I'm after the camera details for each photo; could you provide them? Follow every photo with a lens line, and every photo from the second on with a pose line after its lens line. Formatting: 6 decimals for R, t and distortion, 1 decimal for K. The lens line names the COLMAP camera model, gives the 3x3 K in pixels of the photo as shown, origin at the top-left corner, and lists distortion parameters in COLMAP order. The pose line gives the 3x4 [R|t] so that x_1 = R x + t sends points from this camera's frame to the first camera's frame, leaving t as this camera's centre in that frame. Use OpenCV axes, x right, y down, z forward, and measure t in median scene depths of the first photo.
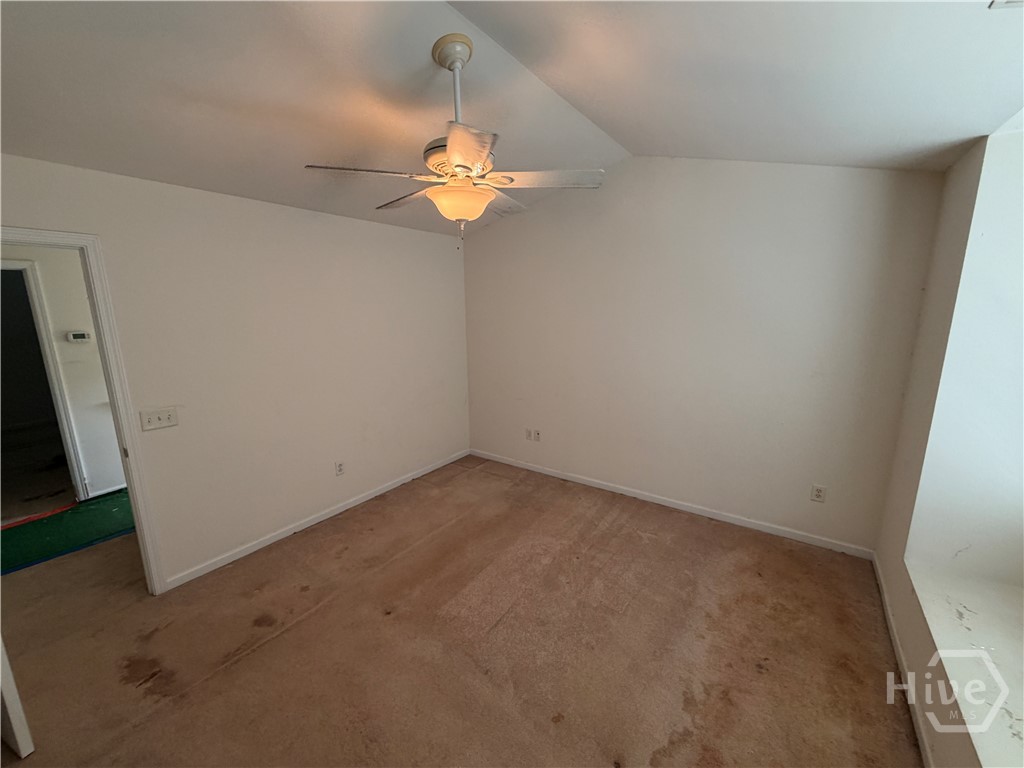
lens RADIAL K [[409.1, 0, 509.2], [0, 409.1, 388.4], [0, 0, 1]] dist [-0.001080, 0.000577]
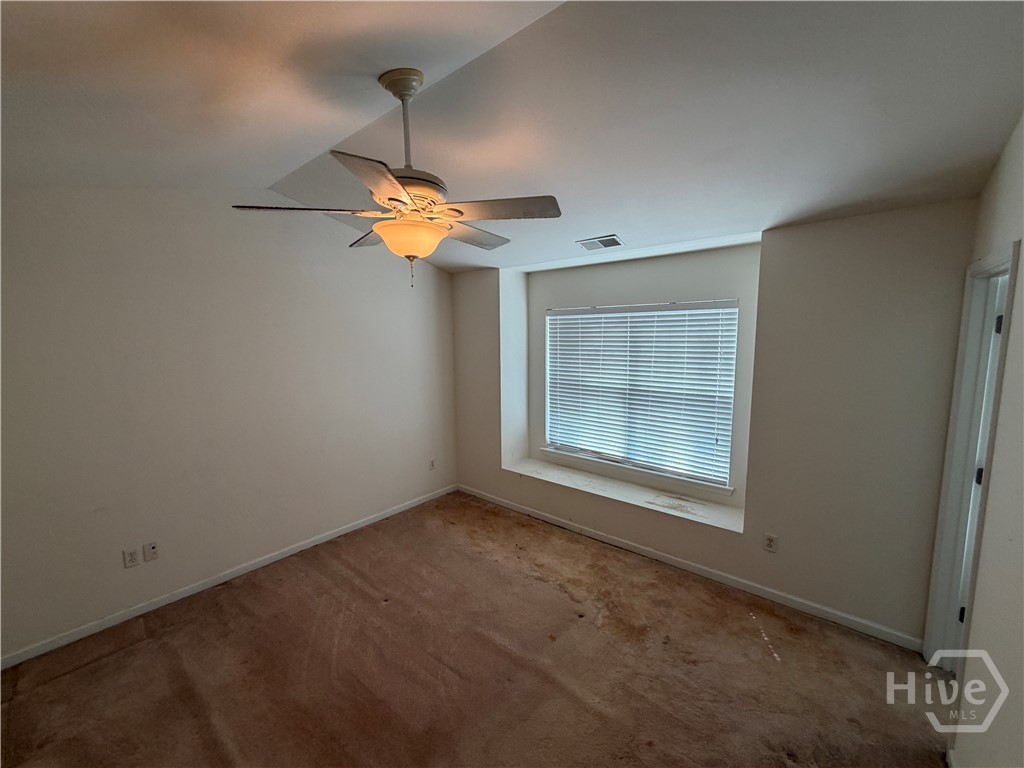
lens RADIAL K [[409.1, 0, 510.0], [0, 409.1, 383.2], [0, 0, 1]] dist [-0.001080, 0.000577]
pose [[0.093658, -0.110869, 0.989412, -0.585191], [0.217788, 0.971993, 0.088301, -0.089597], [-0.971492, 0.207212, 0.115181, 0.405147]]
